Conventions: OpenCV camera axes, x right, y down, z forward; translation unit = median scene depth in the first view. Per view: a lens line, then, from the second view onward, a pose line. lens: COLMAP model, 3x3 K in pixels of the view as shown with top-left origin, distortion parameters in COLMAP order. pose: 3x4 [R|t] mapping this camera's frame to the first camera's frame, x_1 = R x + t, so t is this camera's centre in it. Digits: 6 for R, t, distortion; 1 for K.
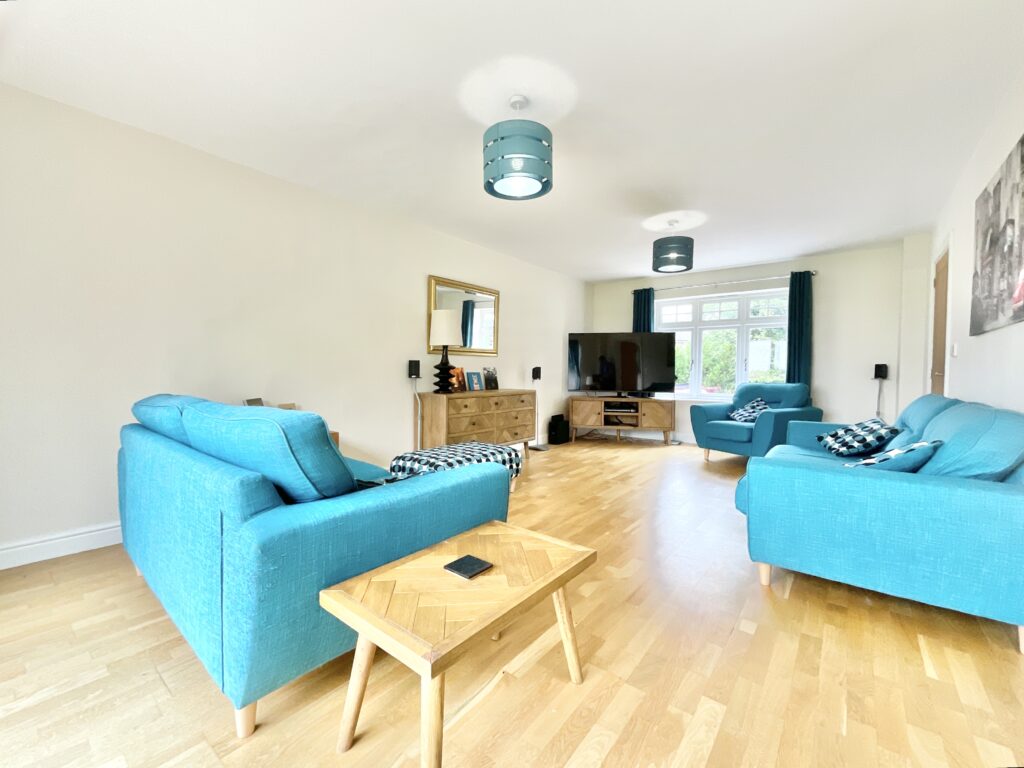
lens RADIAL K [[425.3, 0, 512.0], [0, 425.3, 384.0], [0, 0, 1]] dist [0.000027, 0.000037]
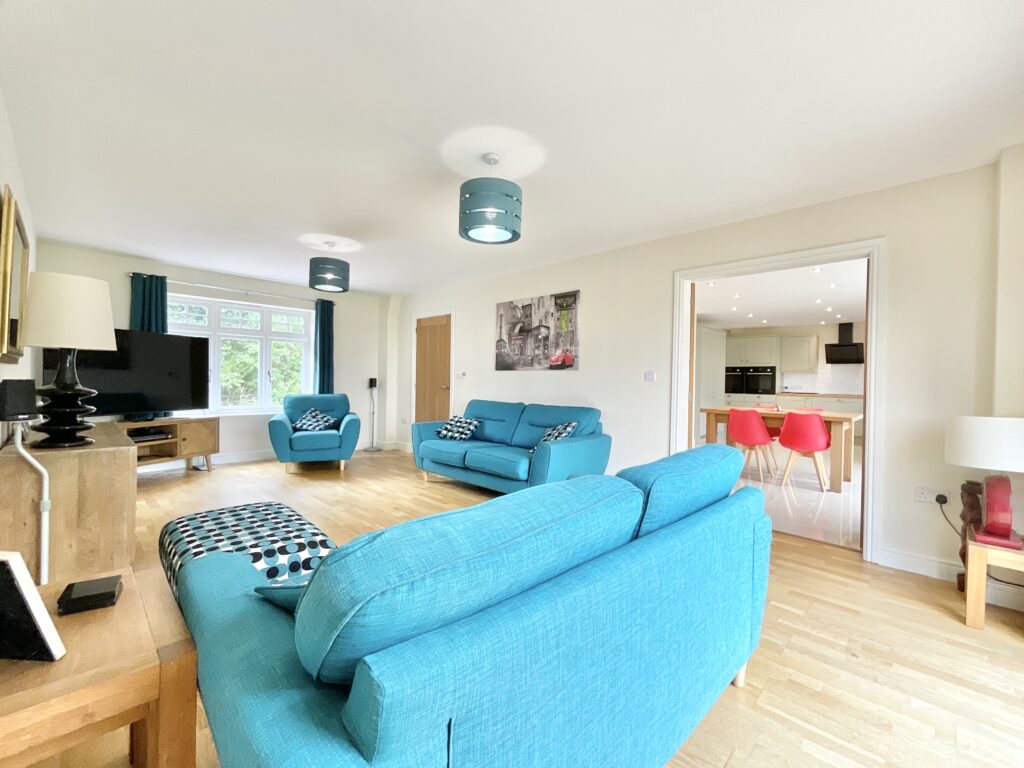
lens RADIAL K [[425.3, 0, 512.0], [0, 425.3, 384.0], [0, 0, 1]] dist [0.000027, 0.000037]
pose [[0.120587, -0.017306, 0.992552, -0.571669], [0.015455, 0.999760, 0.015554, -0.048056], [-0.992582, 0.013464, 0.120825, 0.425940]]
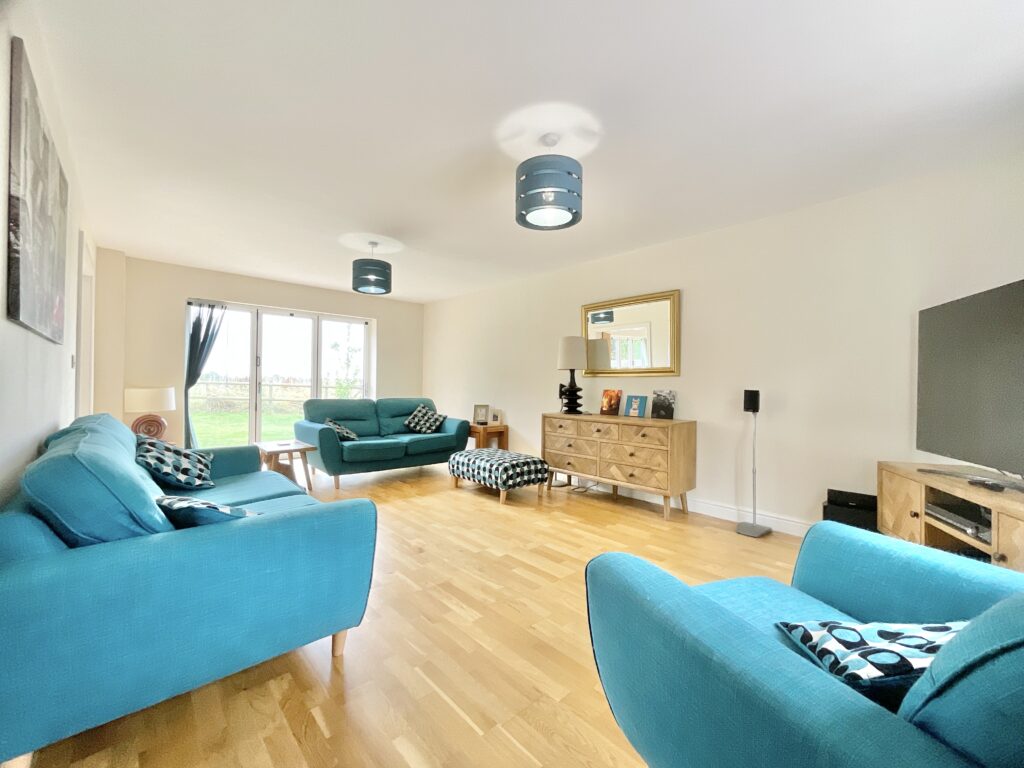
lens RADIAL K [[425.3, 0, 512.0], [0, 425.3, 384.0], [0, 0, 1]] dist [0.000027, 0.000037]
pose [[-0.154645, -0.017074, -0.987823, 0.920781], [-0.049375, 0.998735, -0.009533, -0.035223], [0.986735, 0.047300, -0.155293, 1.015901]]
